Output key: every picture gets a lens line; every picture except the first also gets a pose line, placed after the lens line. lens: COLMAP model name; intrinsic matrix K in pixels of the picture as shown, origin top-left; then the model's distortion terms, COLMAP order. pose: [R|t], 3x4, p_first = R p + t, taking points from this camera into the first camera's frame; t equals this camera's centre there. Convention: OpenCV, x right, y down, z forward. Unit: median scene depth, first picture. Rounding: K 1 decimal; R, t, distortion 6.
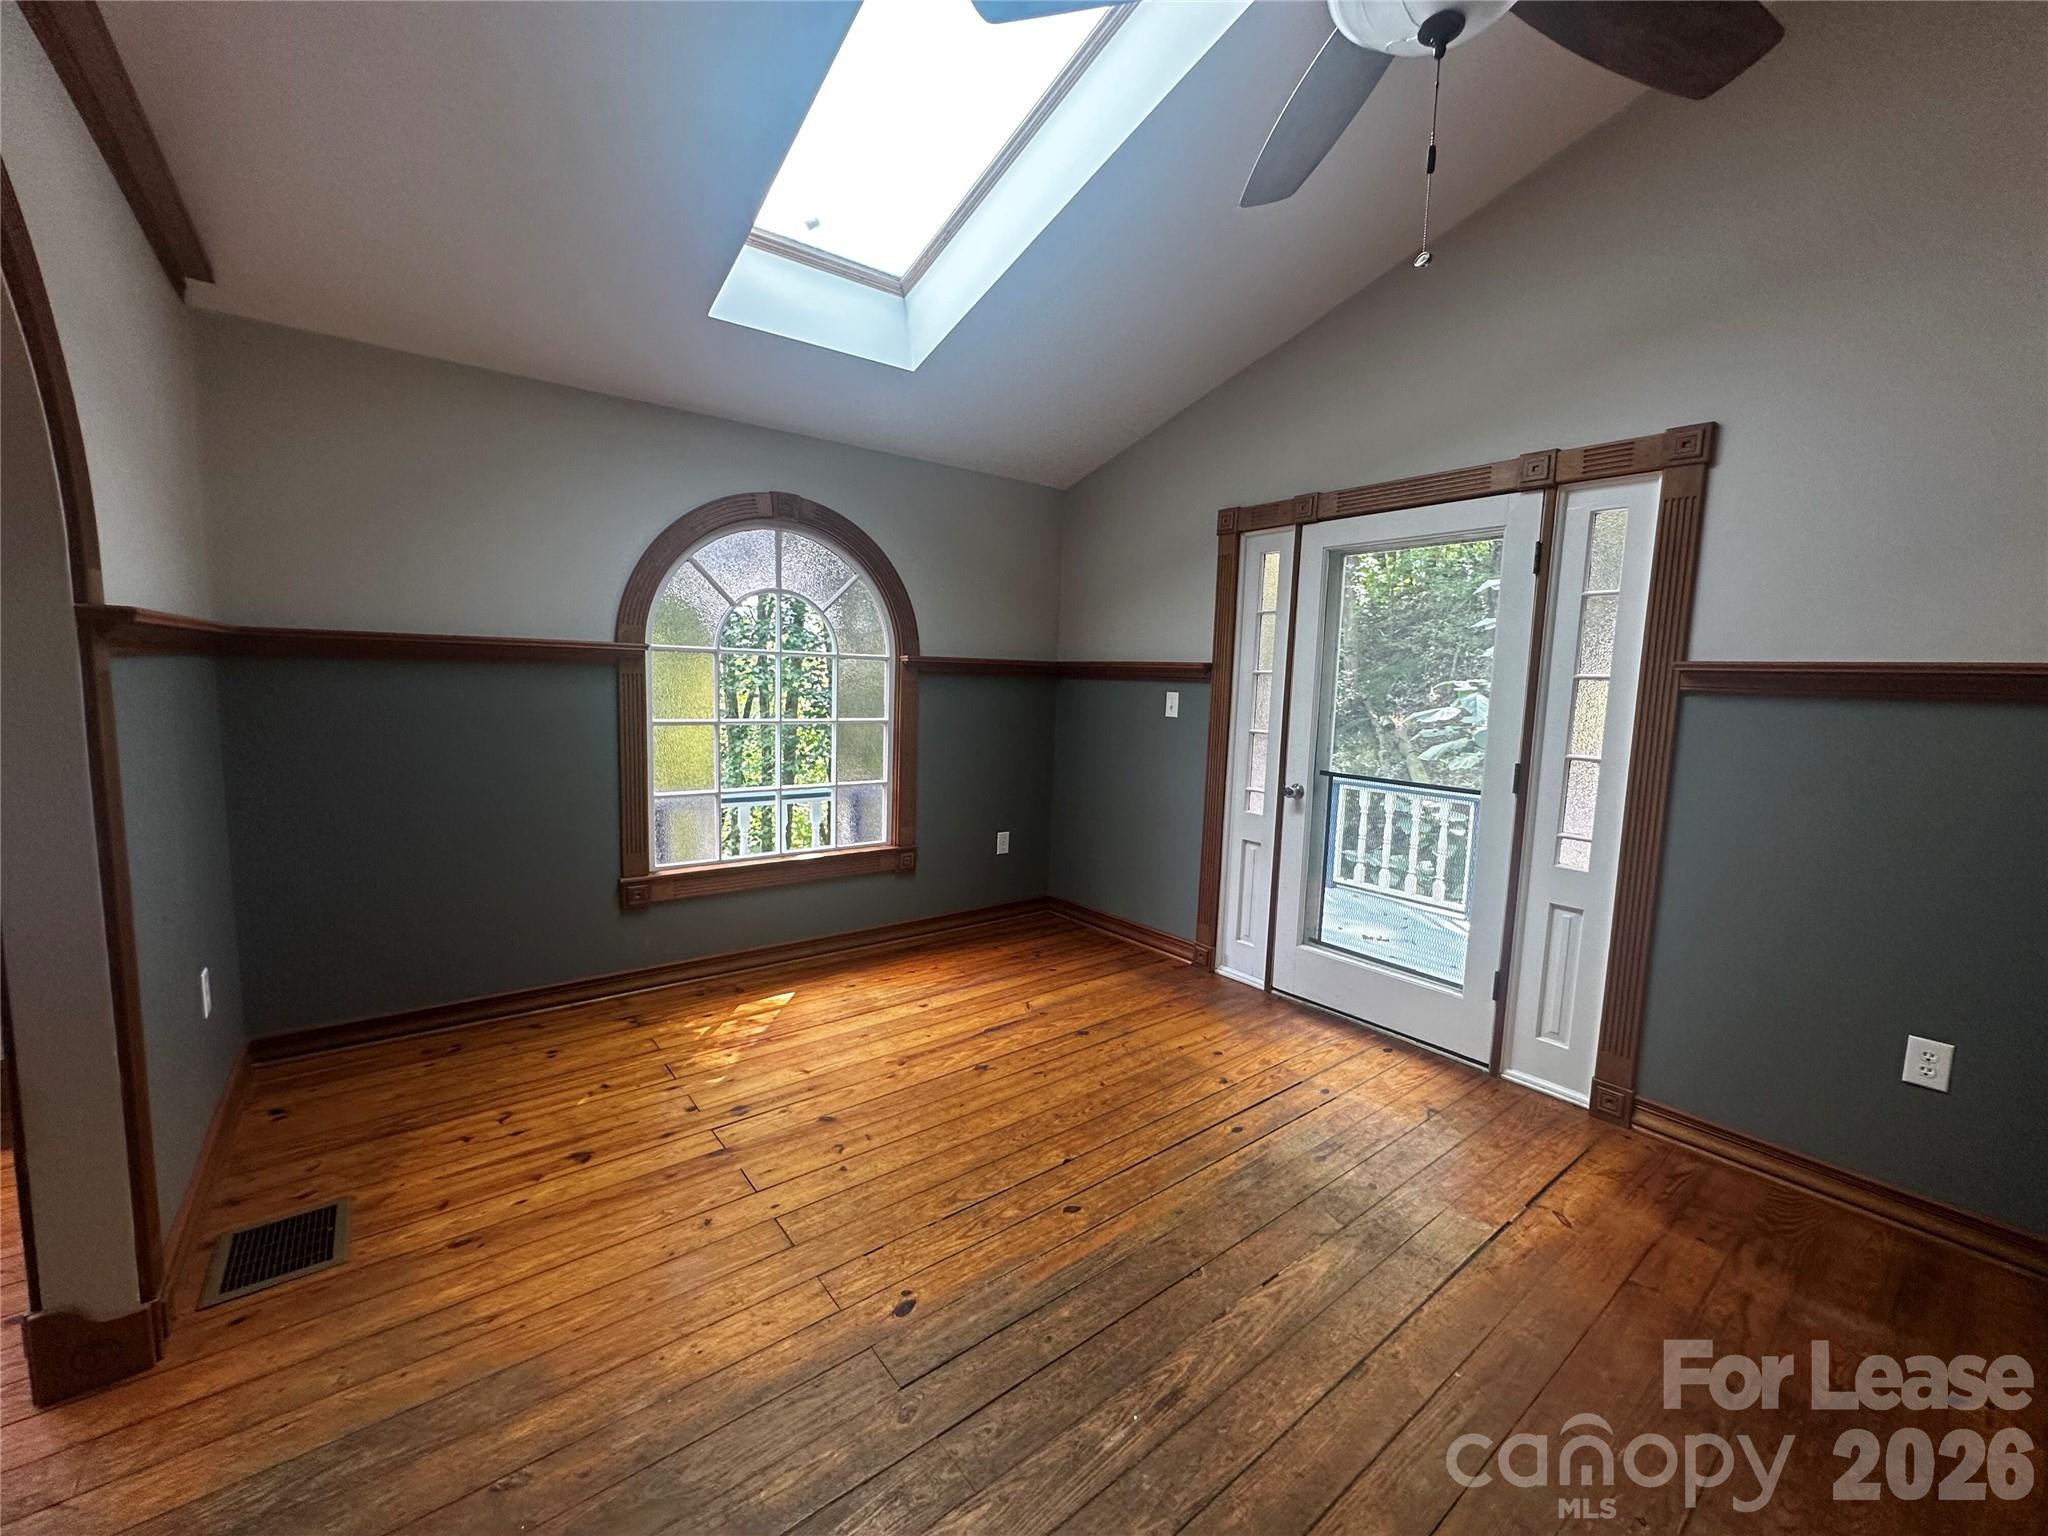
lens RADIAL K [[817.7, 0, 1021.5], [0, 817.7, 770.1], [0, 0, 1]] dist [-0.006558, 0.001450]
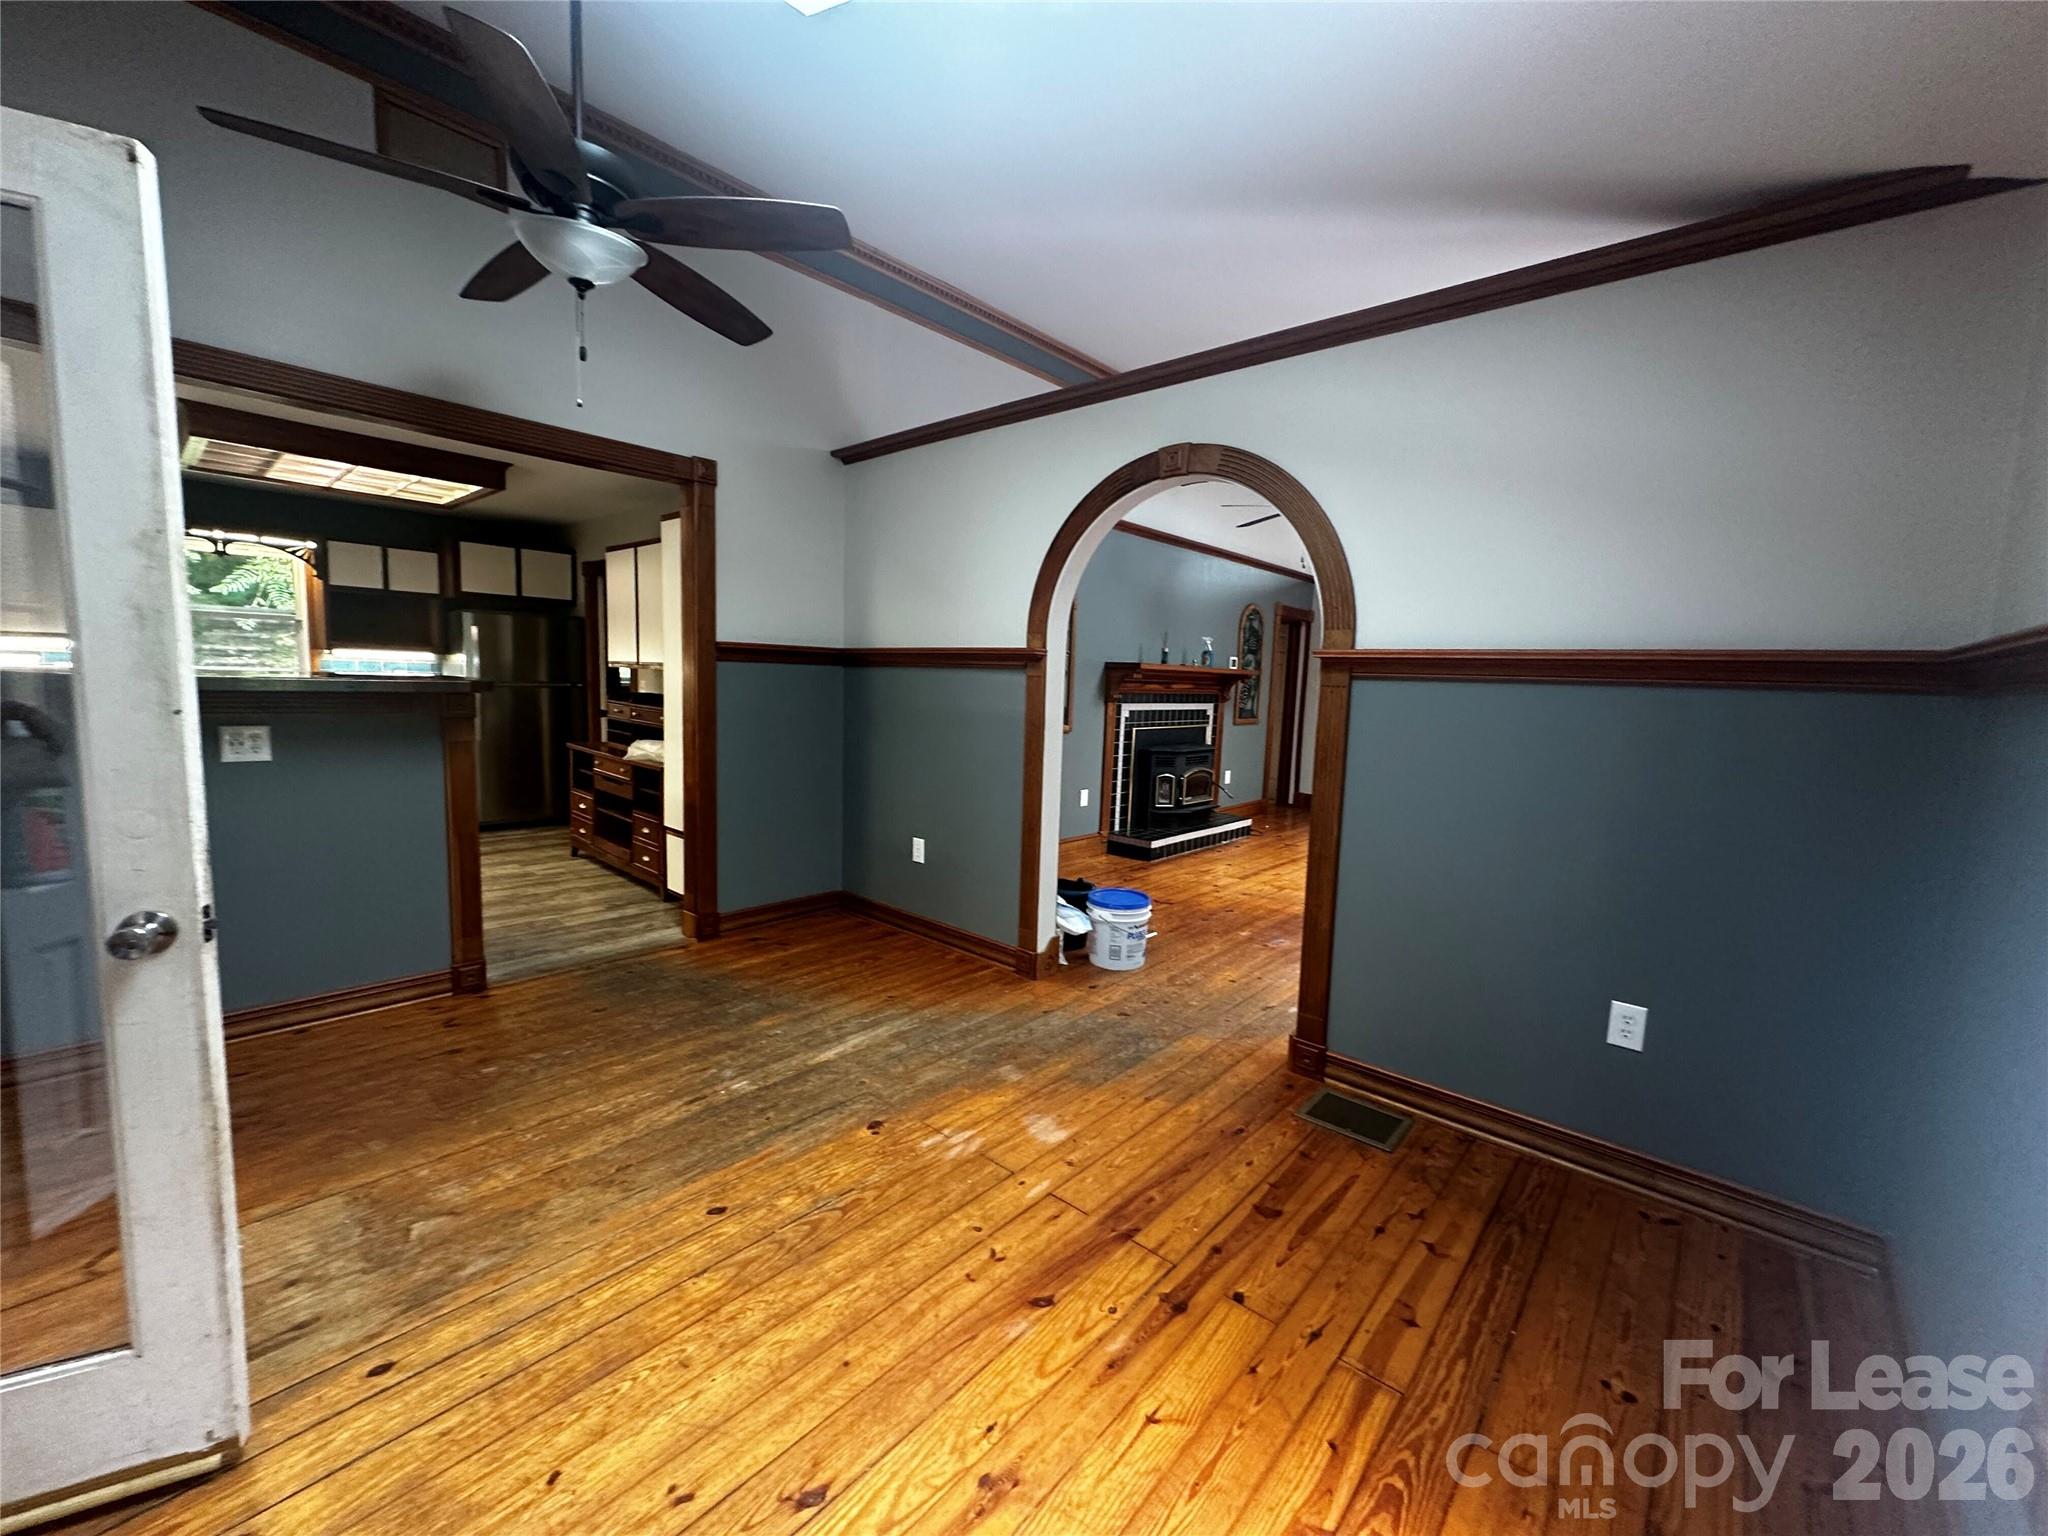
lens RADIAL K [[817.7, 0, 1023.6], [0, 817.7, 765.8], [0, 0, 1]] dist [-0.006558, 0.001450]
pose [[-0.980153, -0.040797, -0.194000, -0.072564], [-0.083205, 0.972890, 0.215783, -0.175240], [0.179937, 0.227642, -0.956975, 1.634785]]
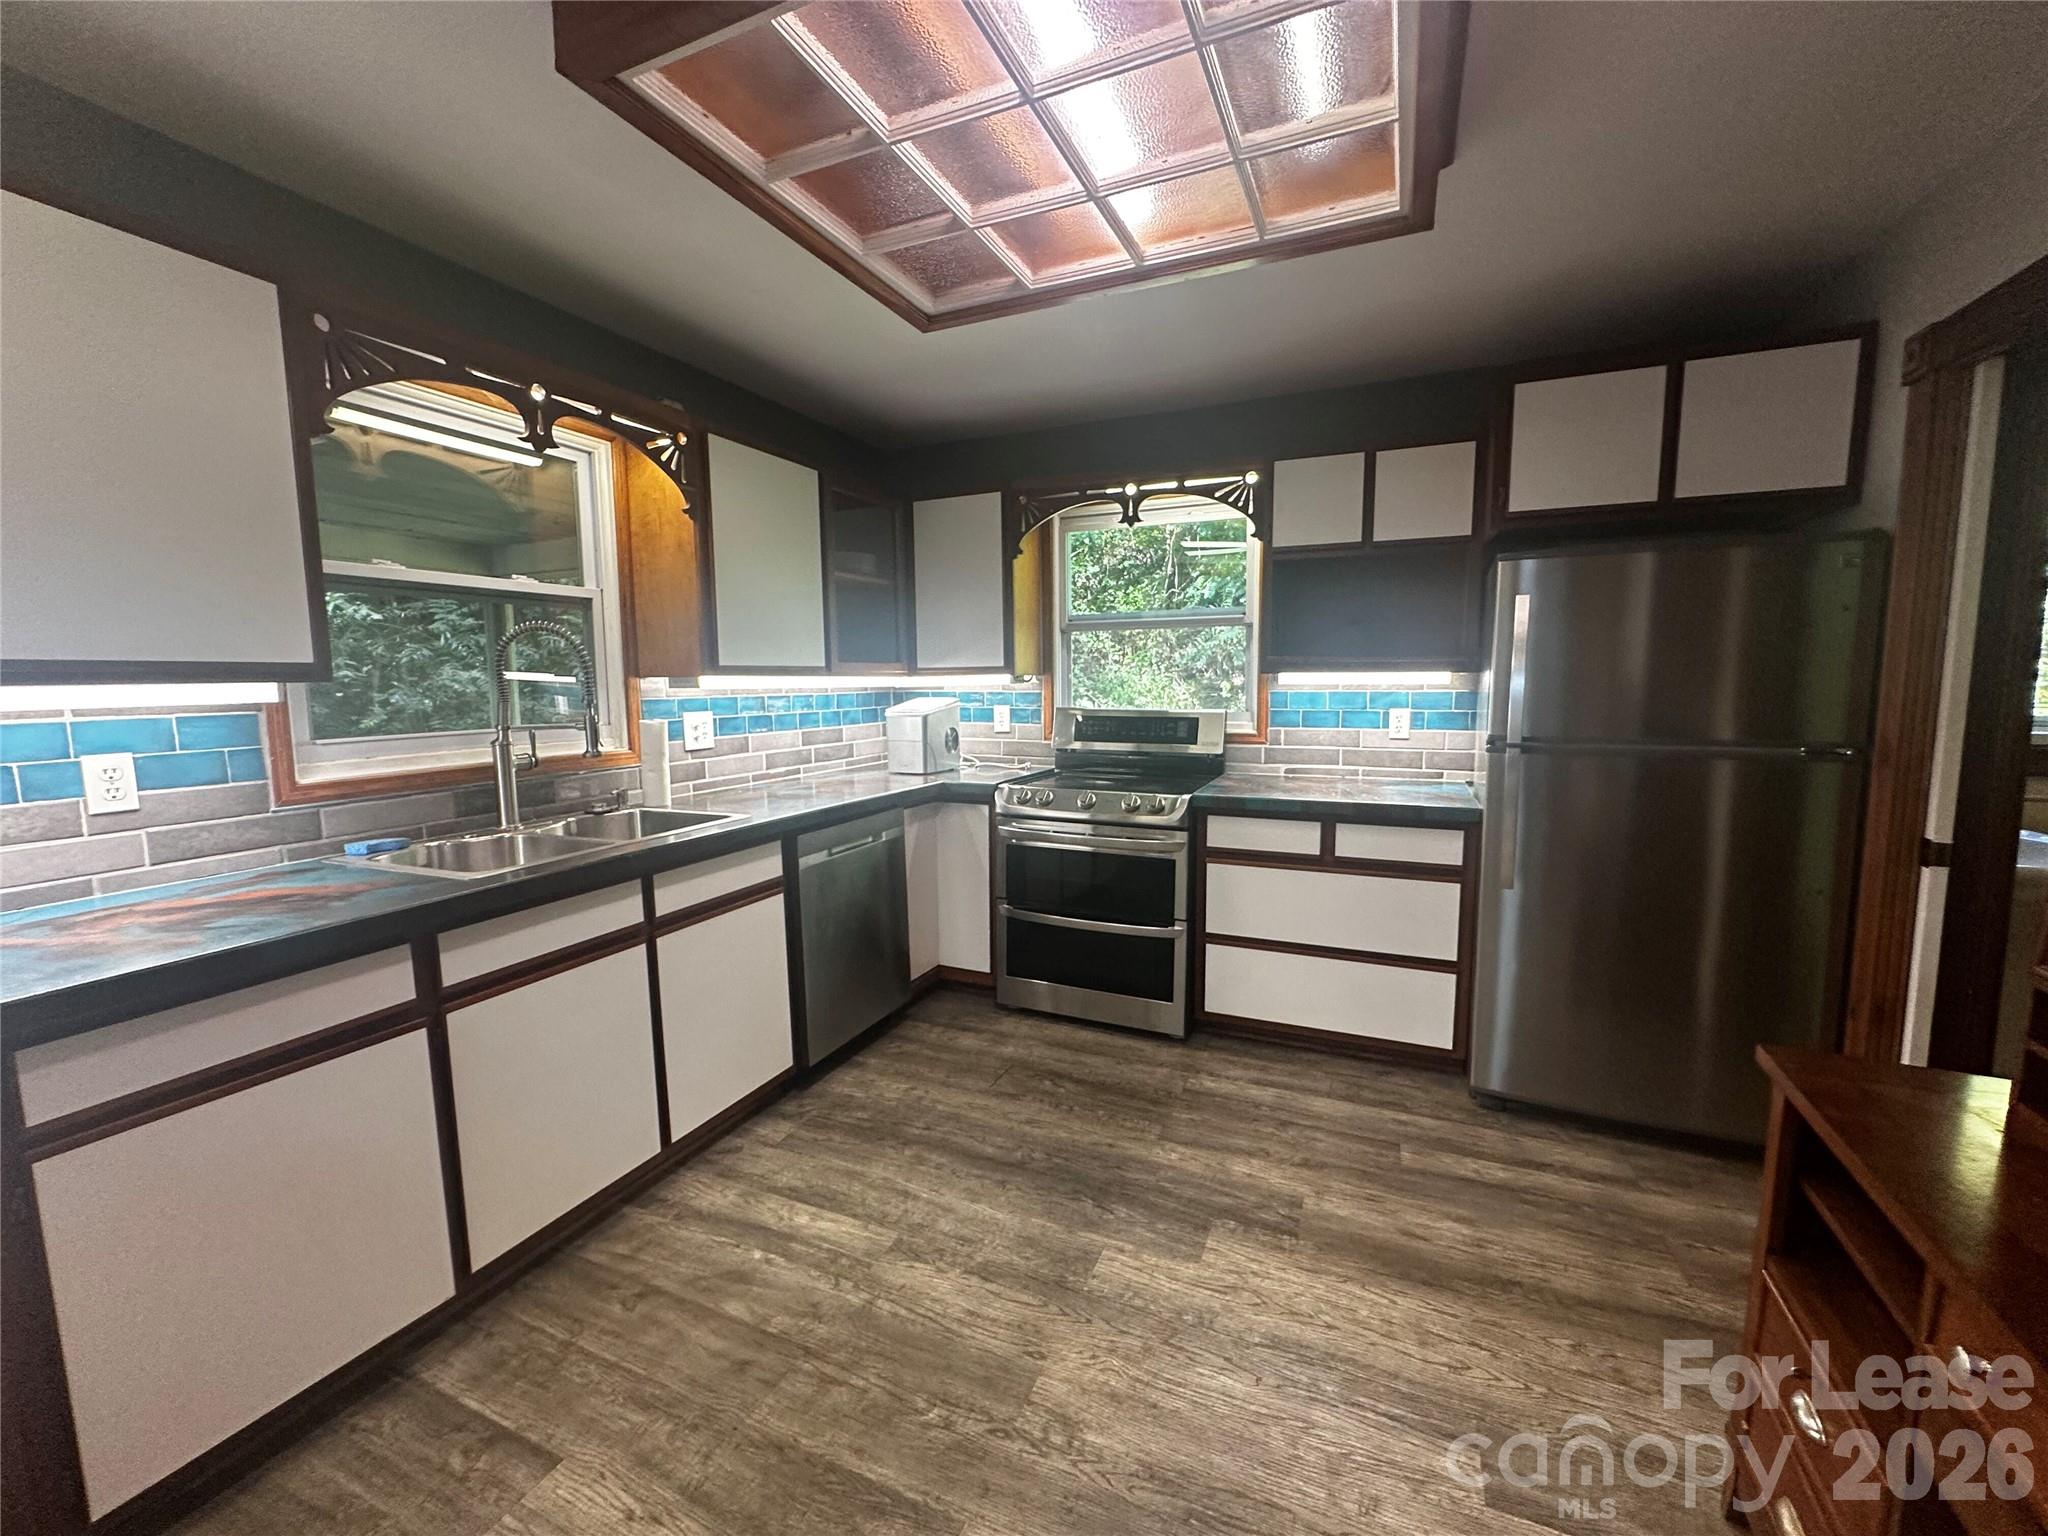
lens RADIAL K [[817.7, 0, 1025.6], [0, 817.7, 765.4], [0, 0, 1]] dist [-0.006558, 0.001450]
pose [[-0.474499, -0.117701, 0.872352, 0.533153], [0.098771, 0.977643, 0.185631, 0.047321], [-0.874697, 0.174245, -0.452265, -0.182620]]
